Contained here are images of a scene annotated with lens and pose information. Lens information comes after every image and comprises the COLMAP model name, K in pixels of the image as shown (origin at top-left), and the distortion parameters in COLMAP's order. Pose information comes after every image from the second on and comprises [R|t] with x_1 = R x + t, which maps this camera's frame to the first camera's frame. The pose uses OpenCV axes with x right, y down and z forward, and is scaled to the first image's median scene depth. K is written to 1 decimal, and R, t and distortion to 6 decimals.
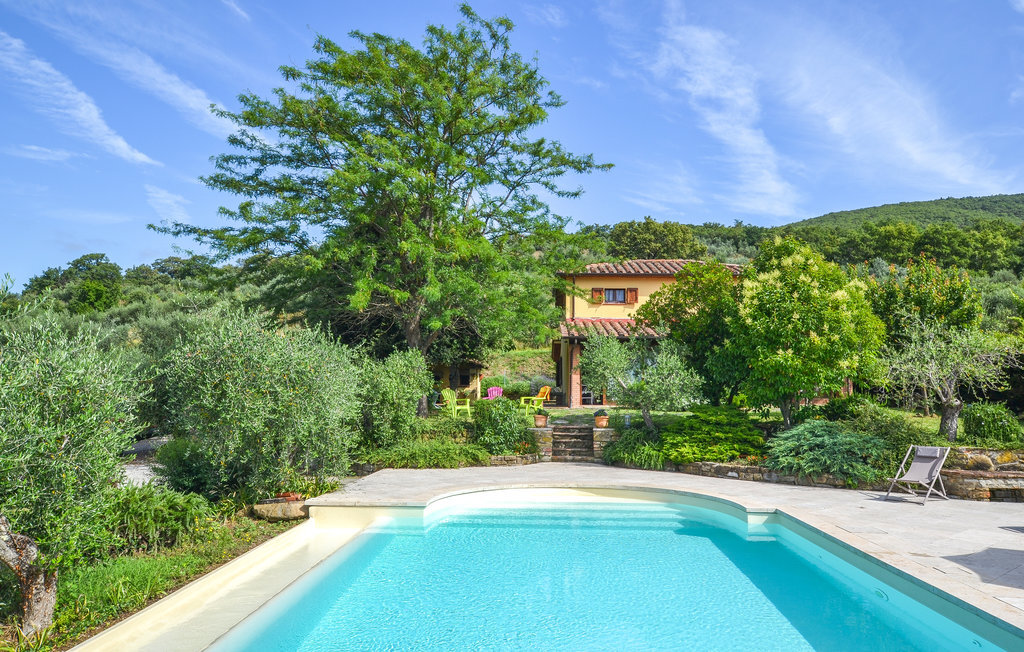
lens RADIAL K [[729.6, 0, 512.0], [0, 729.6, 326.0], [0, 0, 1]] dist [-0.004260, 0.007476]
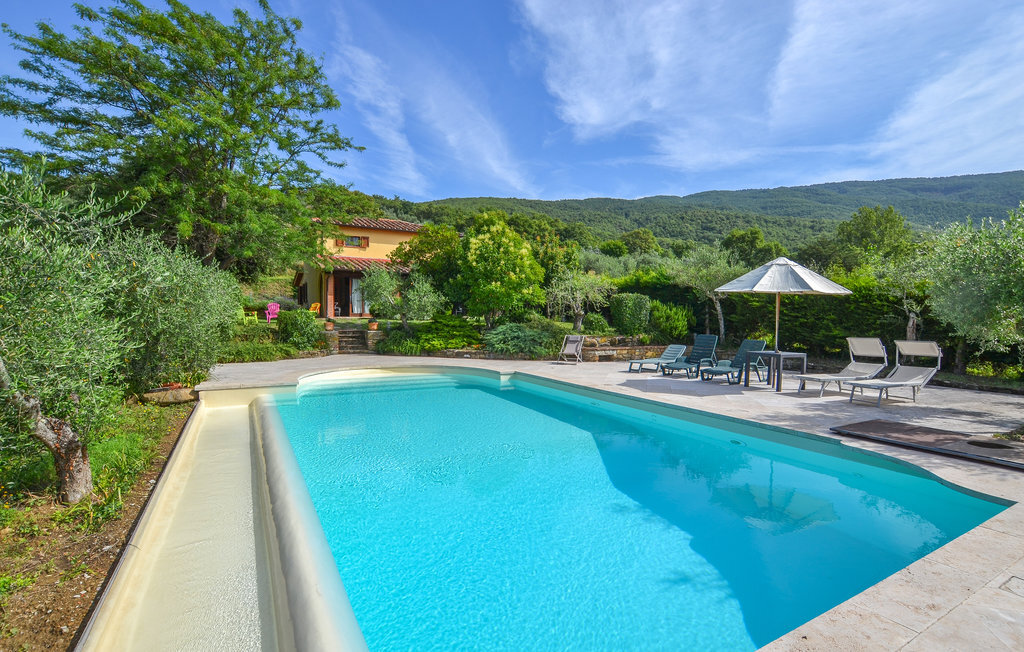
lens RADIAL K [[493.7, 0, 512.0], [0, 493.7, 326.0], [0, 0, 1]] dist [-0.021005, 0.001259]
pose [[0.850166, -0.011052, 0.526399, -0.180405], [-0.052163, 0.993093, 0.105097, 0.010873], [-0.523925, -0.116809, 0.843717, 0.003633]]
